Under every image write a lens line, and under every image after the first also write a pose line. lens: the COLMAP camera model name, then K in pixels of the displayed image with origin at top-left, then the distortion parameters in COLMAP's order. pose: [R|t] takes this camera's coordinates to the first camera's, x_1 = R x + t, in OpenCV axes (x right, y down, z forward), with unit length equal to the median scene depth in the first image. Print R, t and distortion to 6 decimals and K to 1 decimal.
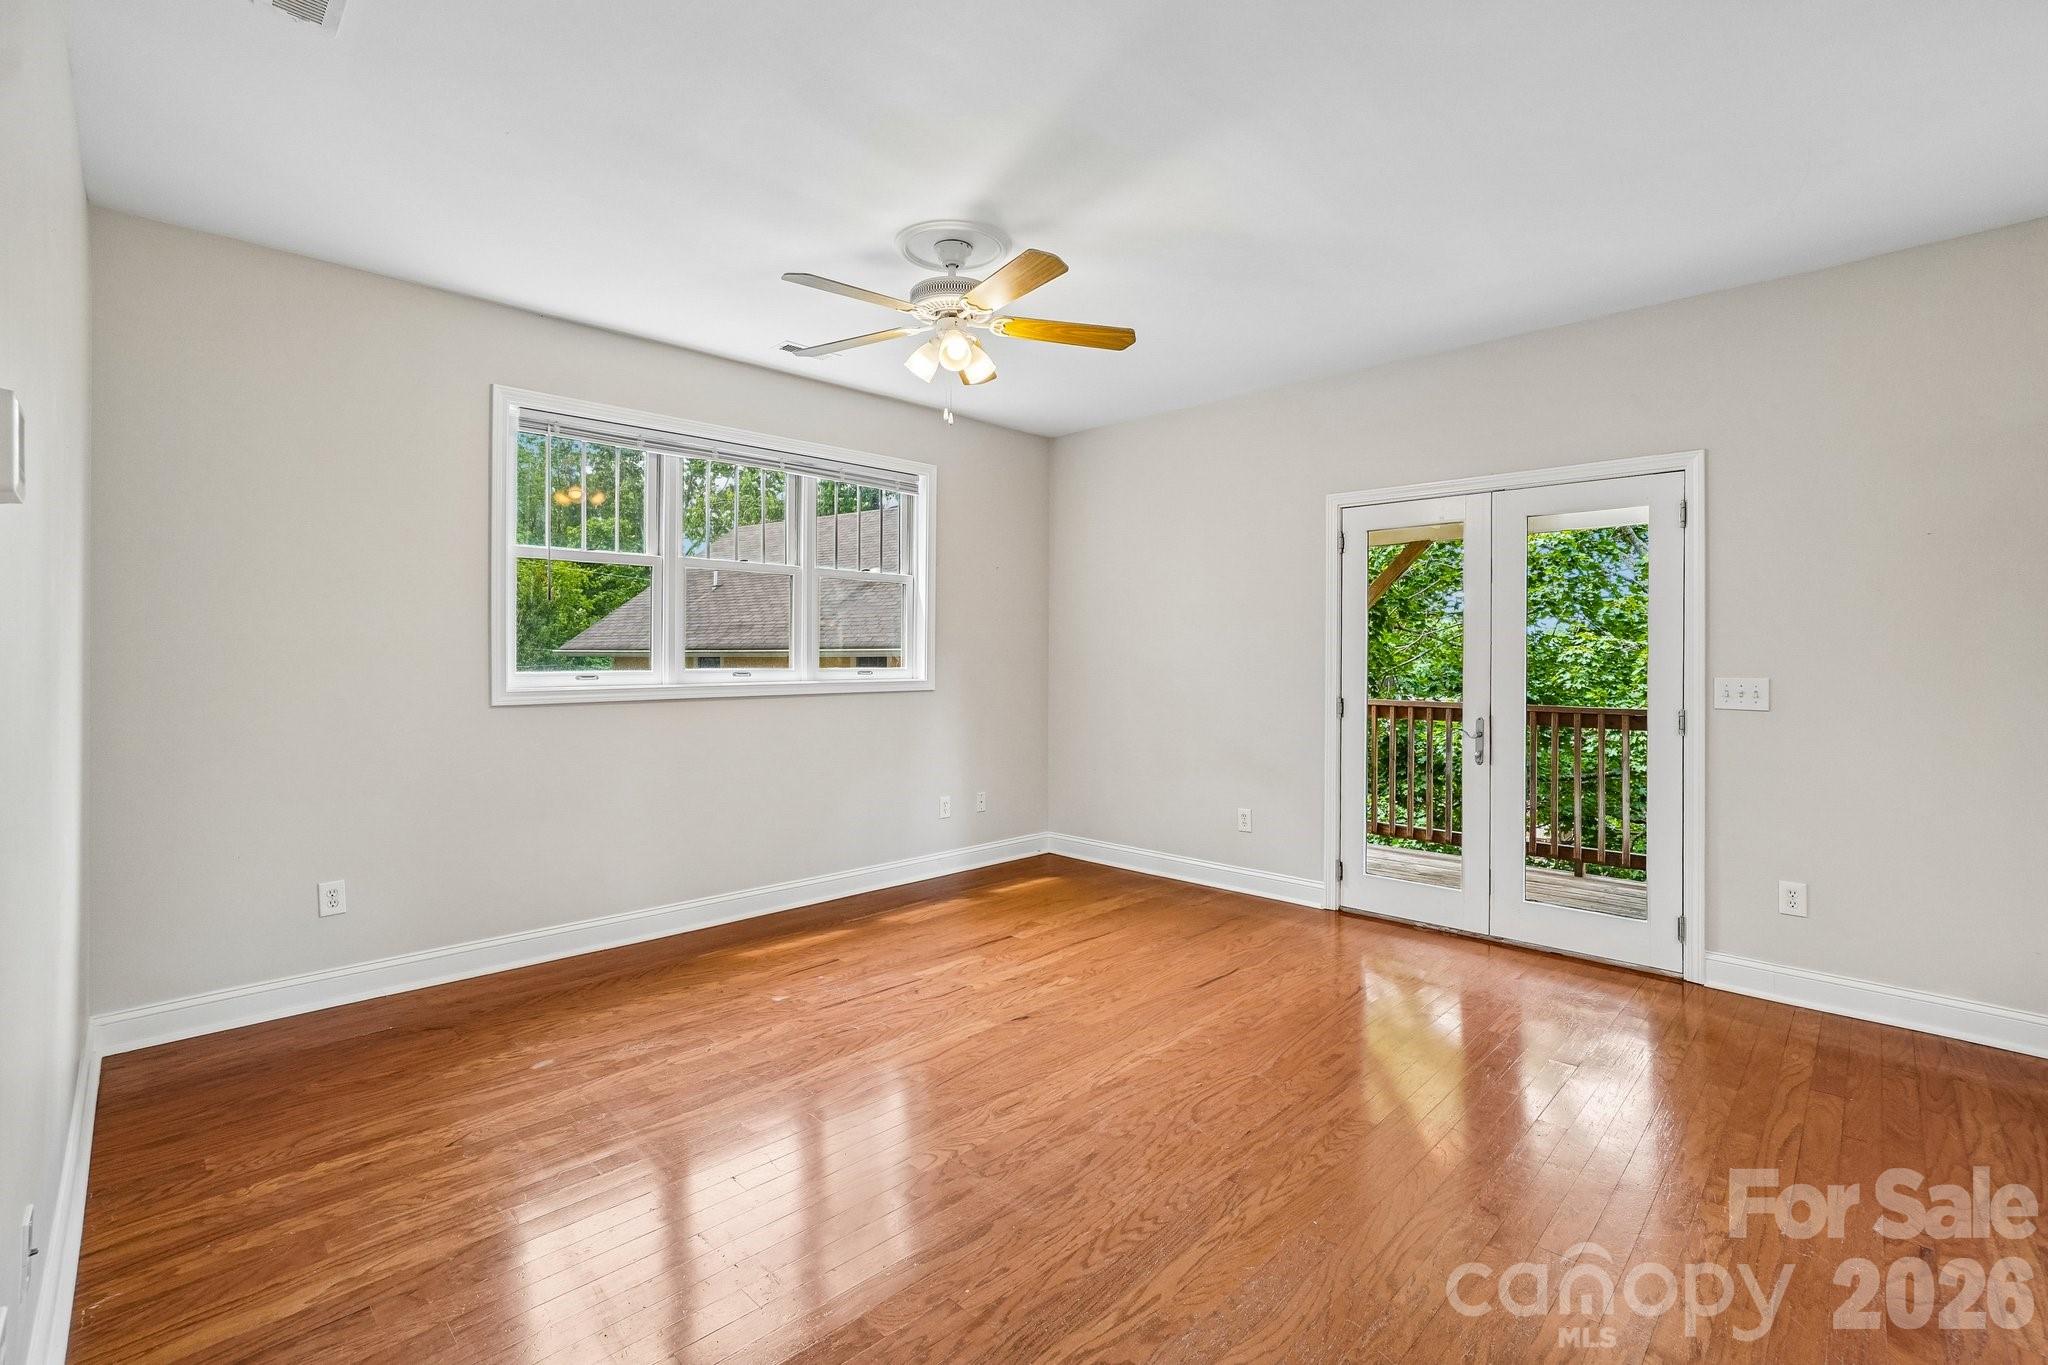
lens RADIAL K [[918.9, 0, 1013.8], [0, 918.9, 666.9], [0, 0, 1]] dist [-0.015414, 0.002406]
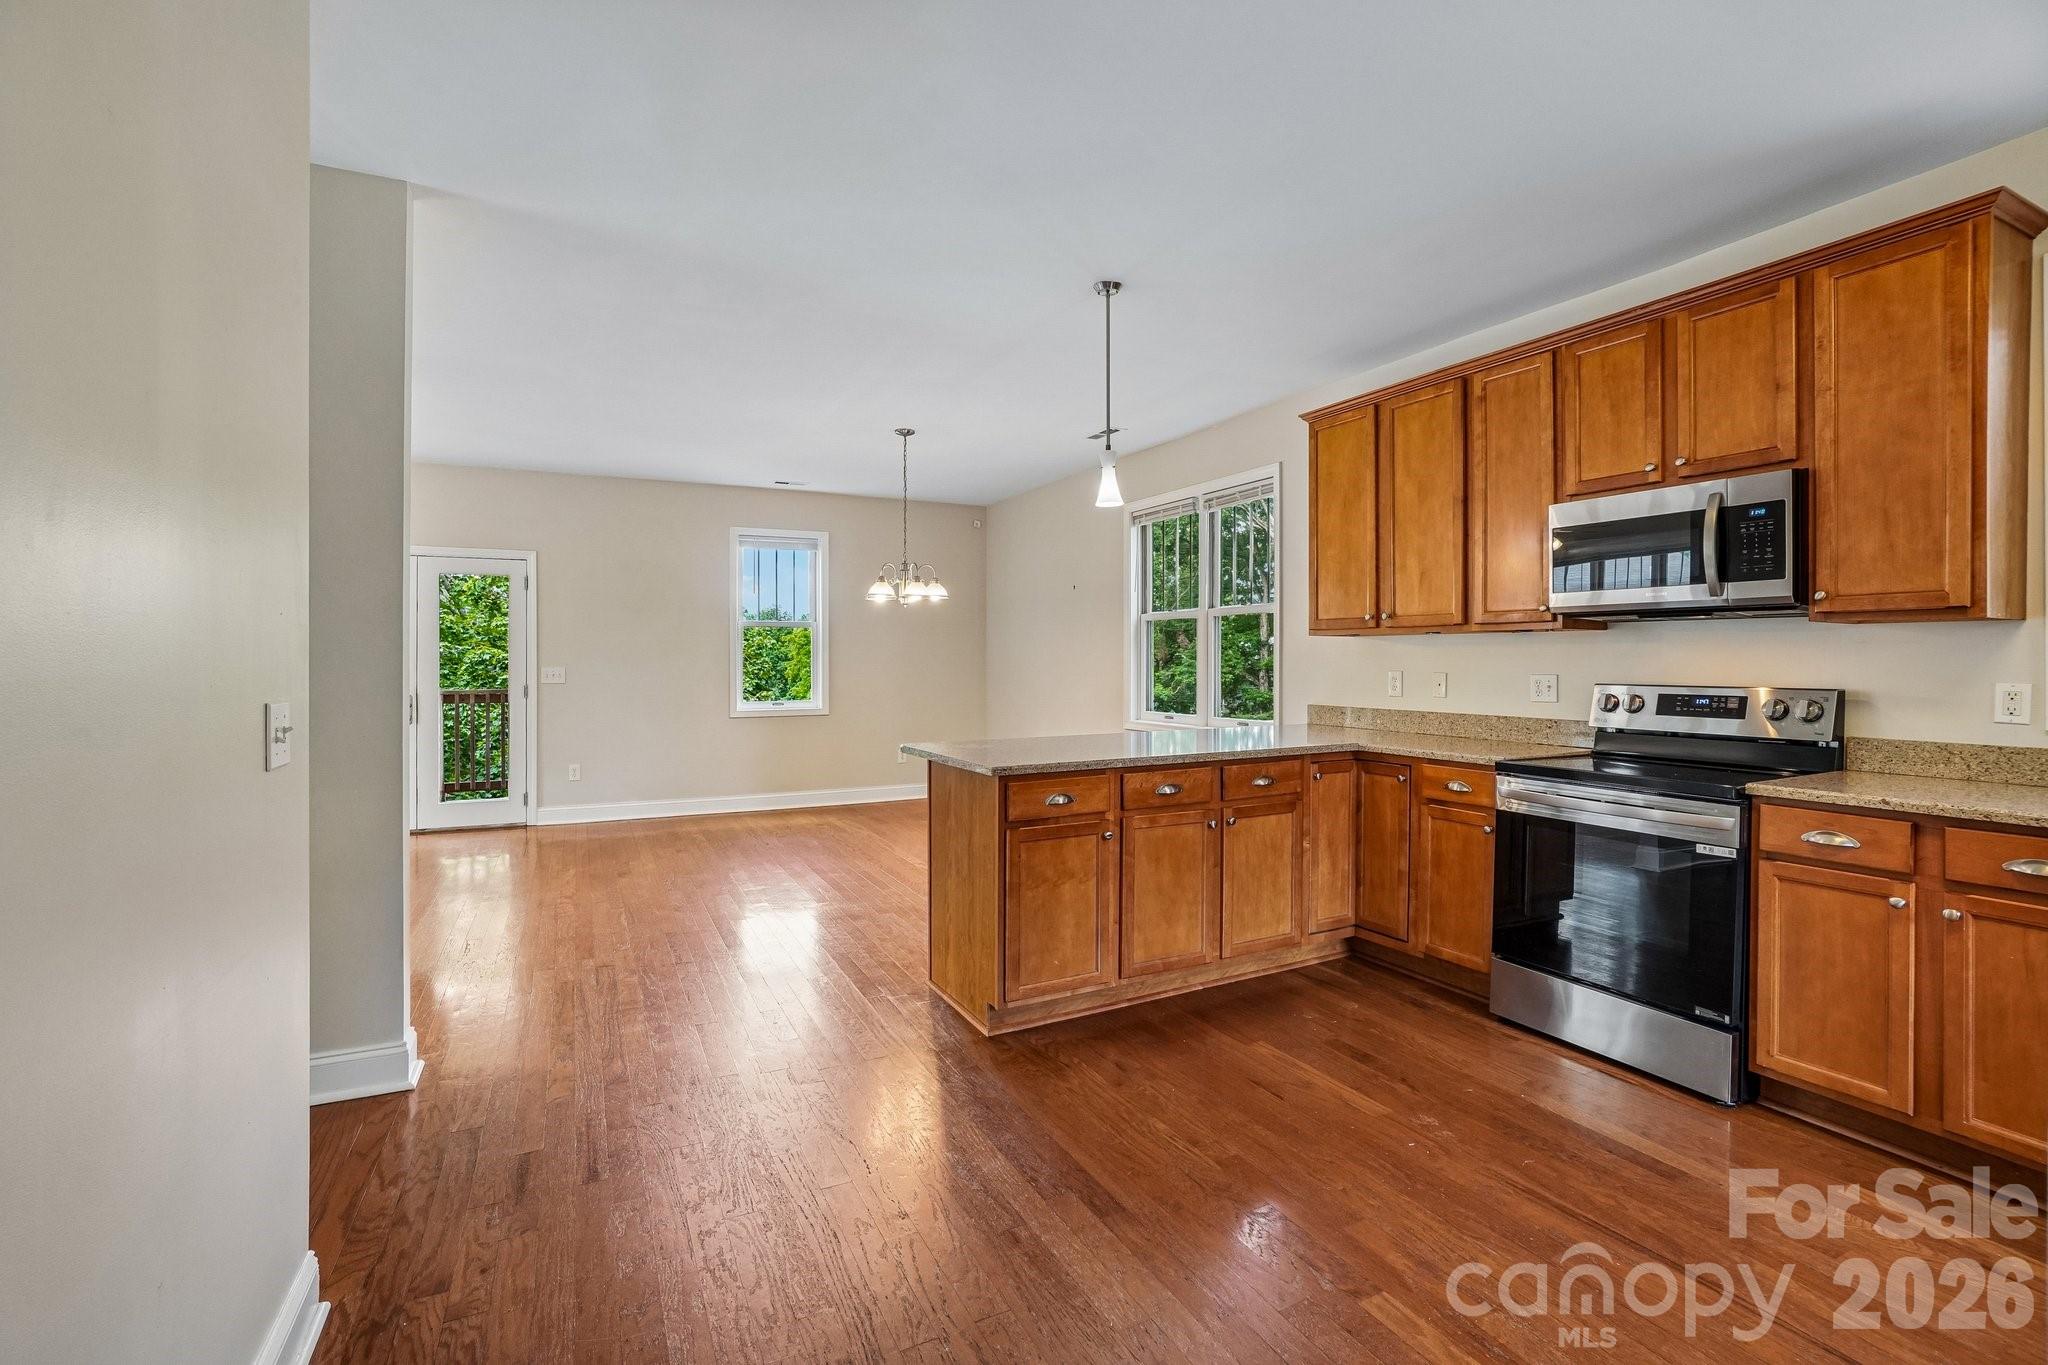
lens RADIAL K [[918.9, 0, 1022.2], [0, 918.9, 668.9], [0, 0, 1]] dist [-0.015414, 0.002406]
pose [[0.436255, -0.003393, 0.899817, -0.531163], [-0.002560, 0.999984, 0.005012, 0.001804], [-0.899820, -0.004491, 0.436239, -0.762590]]
